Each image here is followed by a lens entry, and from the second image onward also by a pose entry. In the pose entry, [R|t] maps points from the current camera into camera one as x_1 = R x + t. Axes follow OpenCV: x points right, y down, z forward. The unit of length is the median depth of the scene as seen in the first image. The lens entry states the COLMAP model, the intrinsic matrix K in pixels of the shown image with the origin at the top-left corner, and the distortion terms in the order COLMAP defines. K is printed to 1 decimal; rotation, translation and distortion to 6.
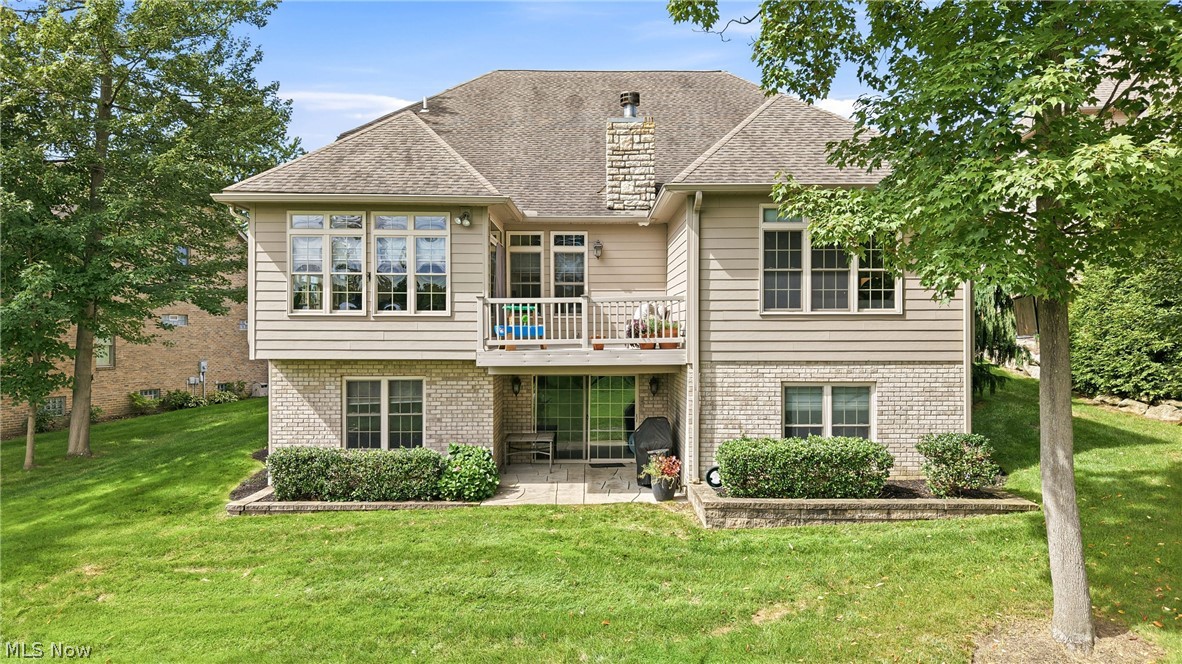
lens RADIAL K [[801.2, 0, 590.0], [0, 801.2, 335.4], [0, 0, 1]] dist [0.017792, -0.007006]
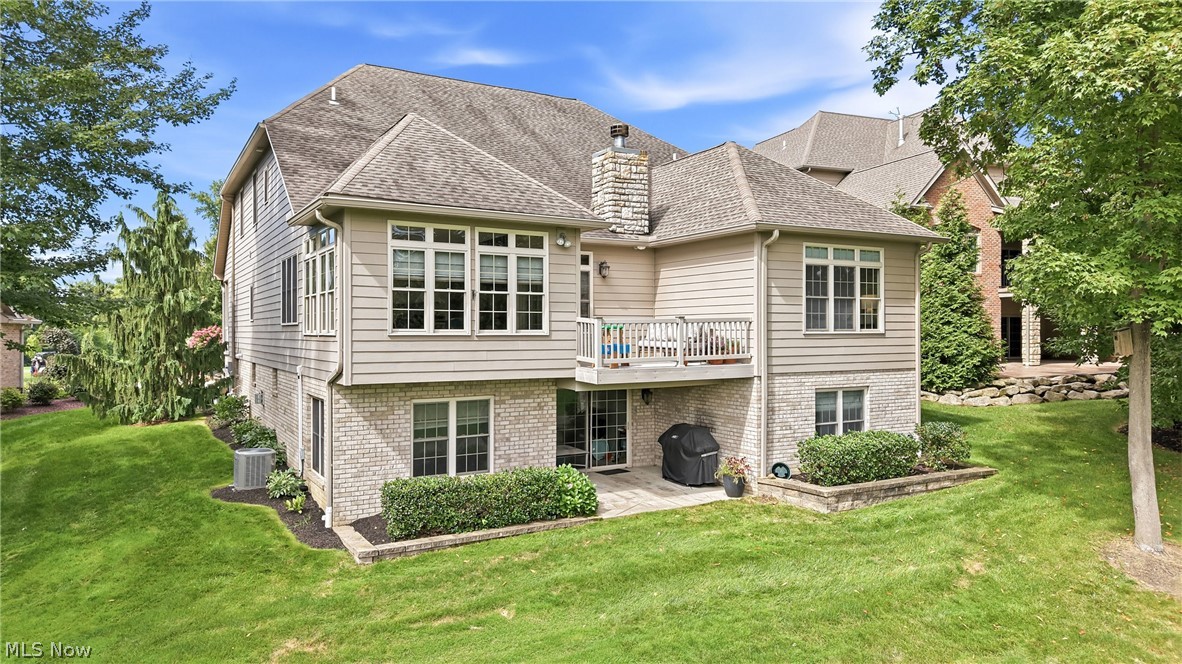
lens RADIAL K [[801.2, 0, 588.8], [0, 801.2, 330.8], [0, 0, 1]] dist [0.017792, -0.007006]
pose [[0.868813, -0.001546, 0.495138, -0.624886], [0.004040, 0.999984, -0.003966, -0.025282], [-0.495124, 0.005446, 0.868805, 0.100054]]
